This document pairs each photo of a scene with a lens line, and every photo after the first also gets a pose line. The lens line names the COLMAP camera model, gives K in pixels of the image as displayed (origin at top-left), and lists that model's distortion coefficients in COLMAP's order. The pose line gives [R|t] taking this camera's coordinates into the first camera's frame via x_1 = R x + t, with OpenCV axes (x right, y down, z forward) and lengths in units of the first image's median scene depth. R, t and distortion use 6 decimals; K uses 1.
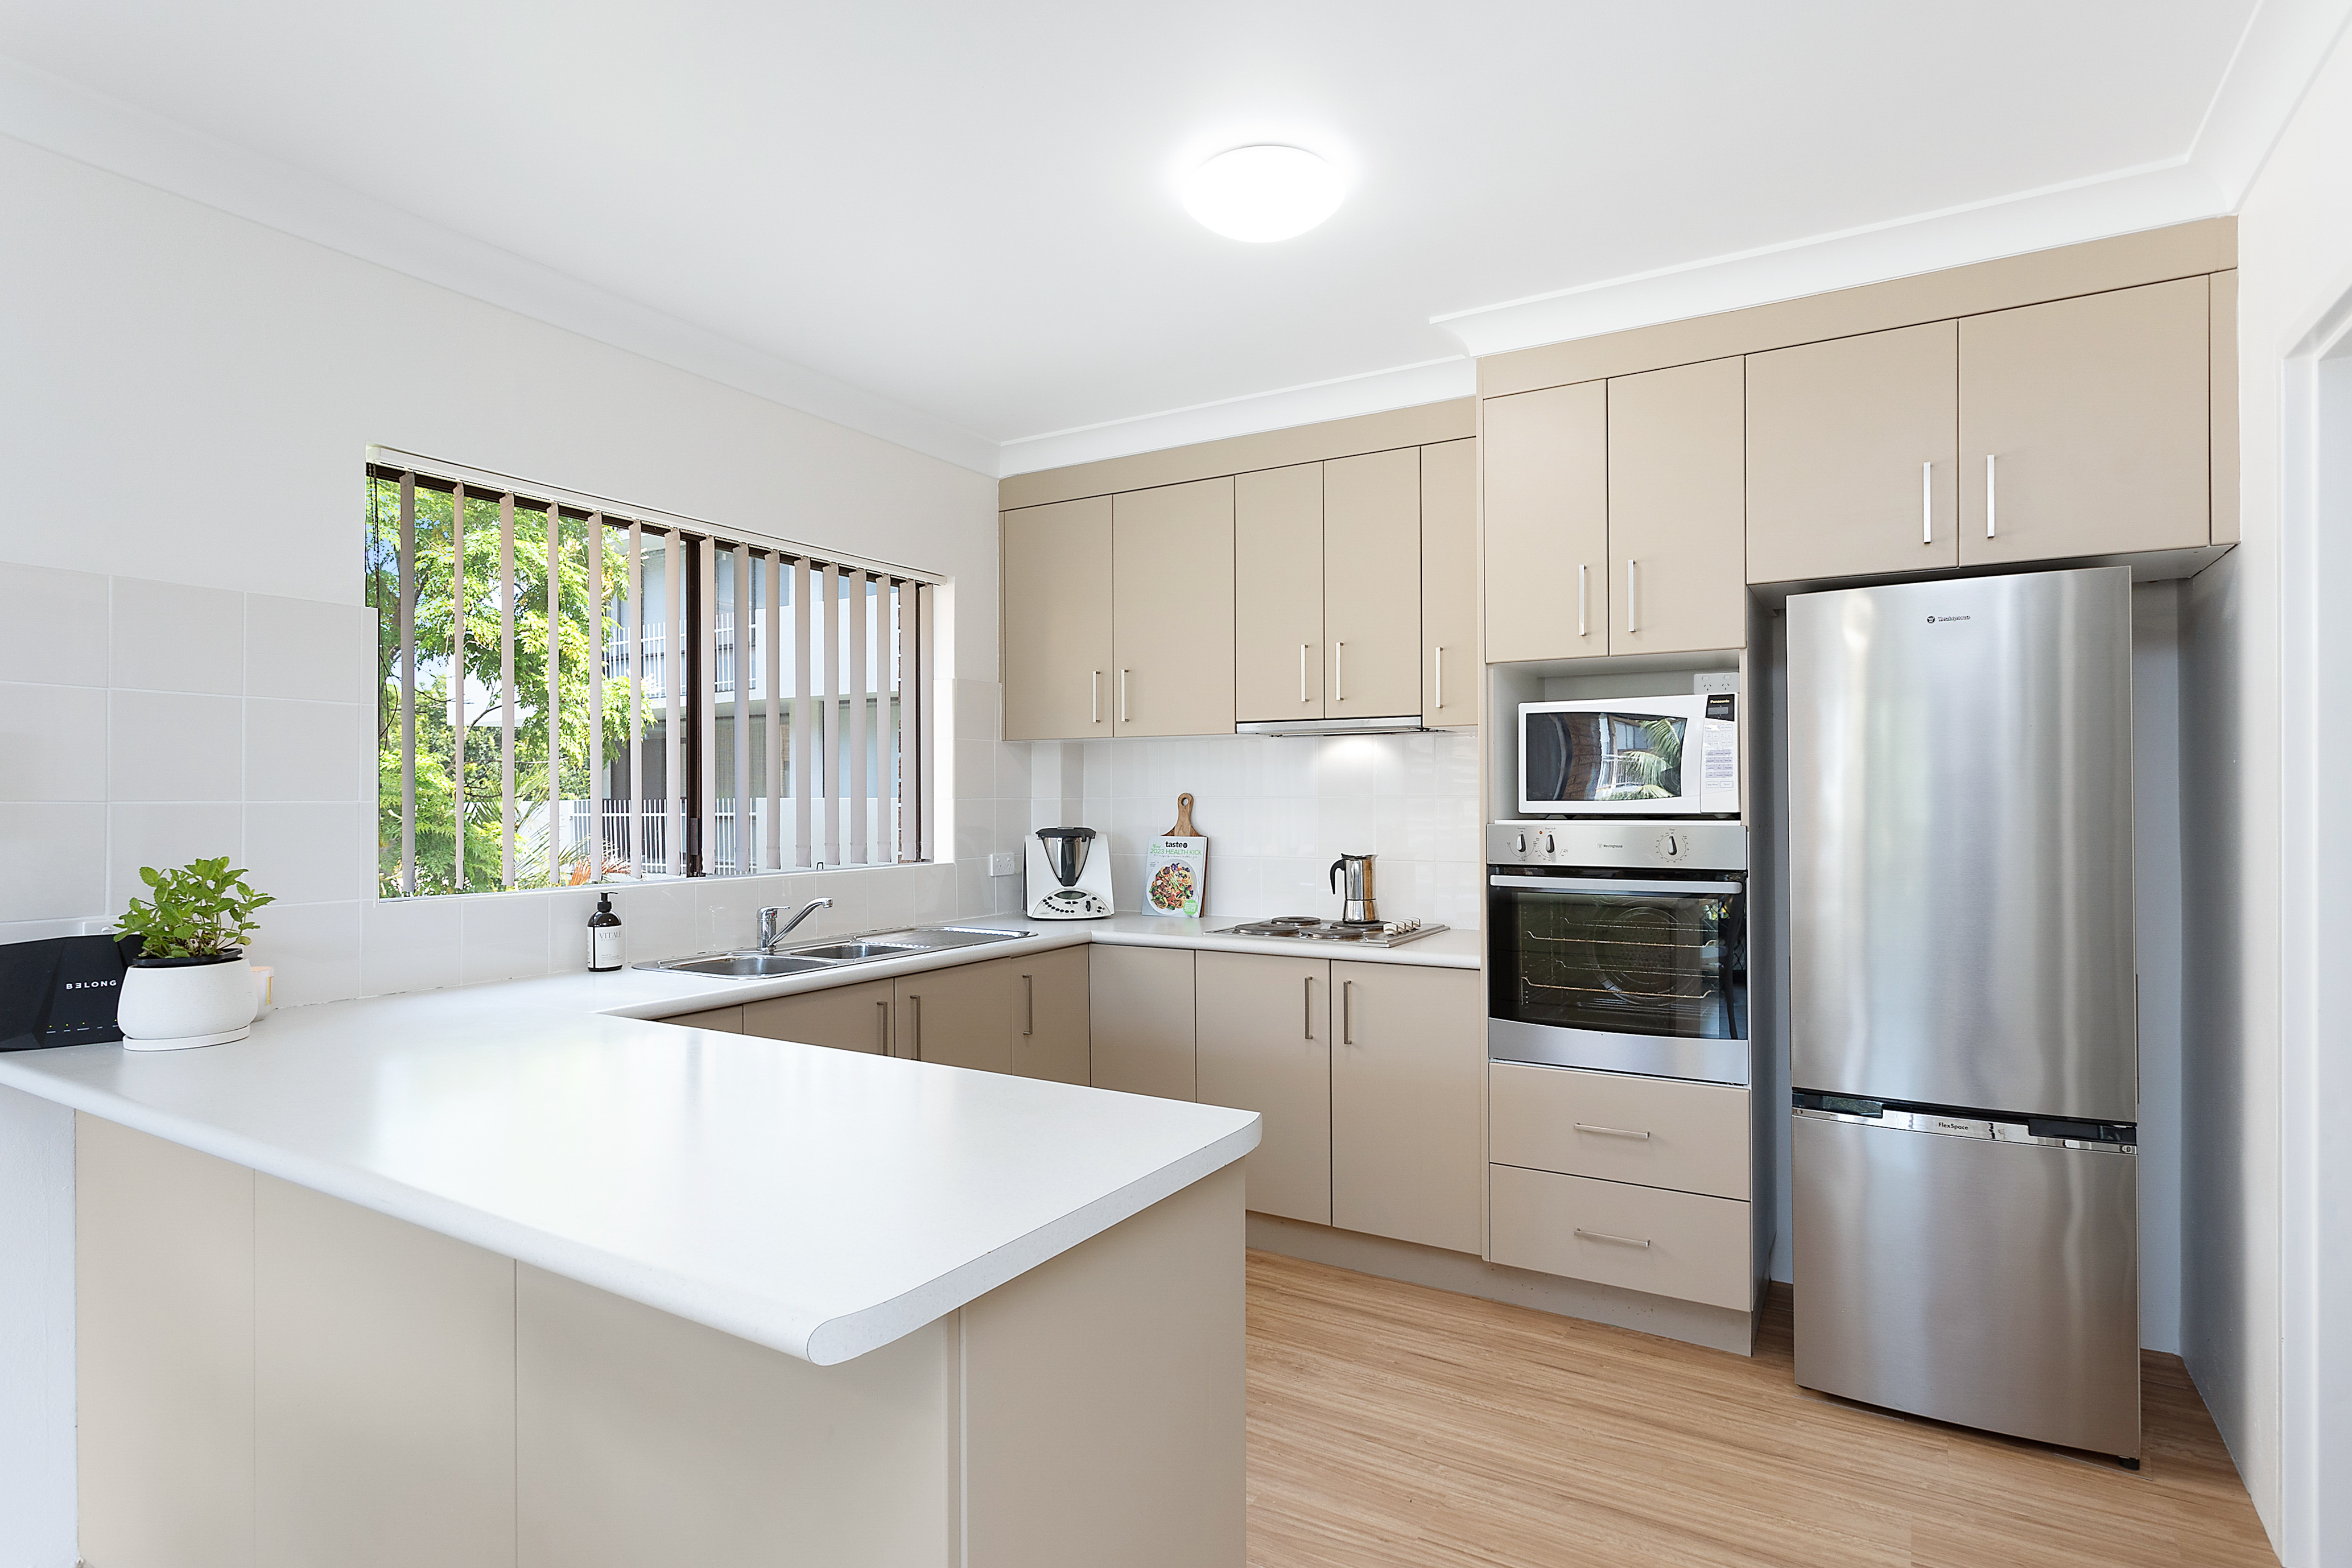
lens RADIAL K [[1220.2, 0, 1176.0], [0, 1220.2, 784.0], [0, 0, 1]] dist [0.001891, 0.000997]
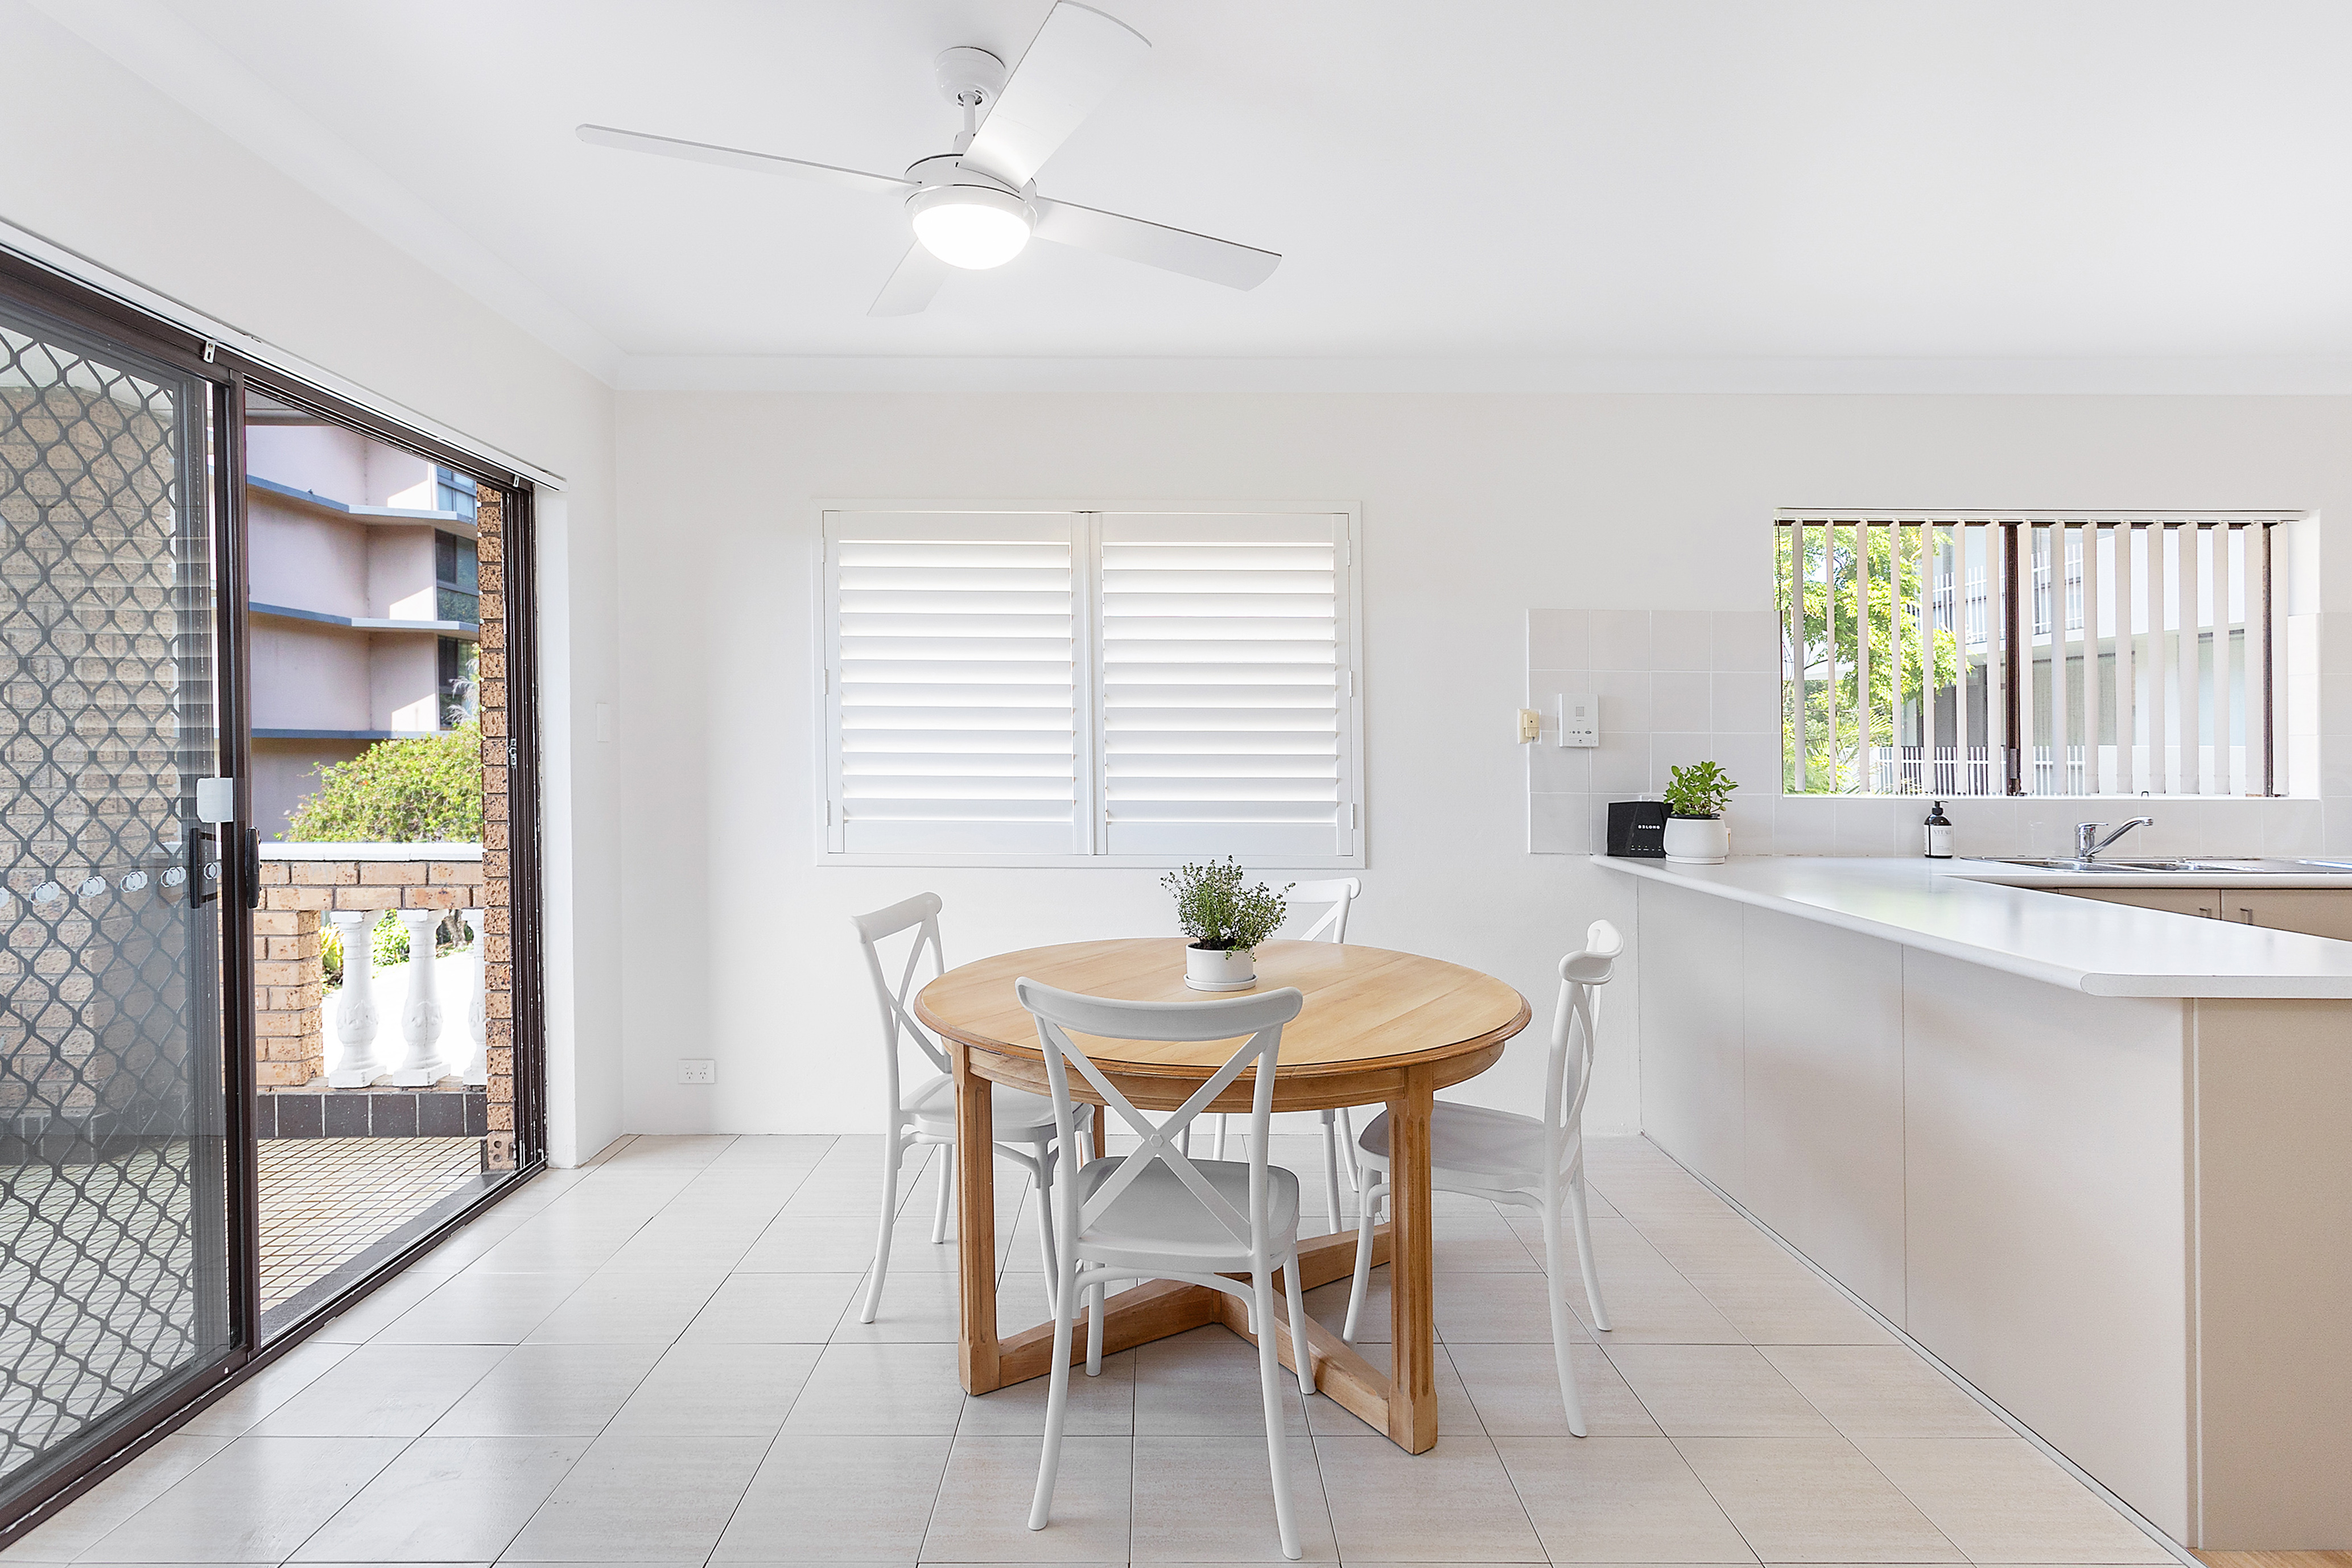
lens RADIAL K [[1149.5, 0, 1166.5], [0, 1149.5, 737.4], [0, 0, 1]] dist [0.000969, 0.000838]
pose [[0.530656, -0.003950, -0.847578, 0.136583], [0.005699, 0.999983, -0.001092, 0.012767], [0.847568, -0.004251, 0.530670, -0.343252]]
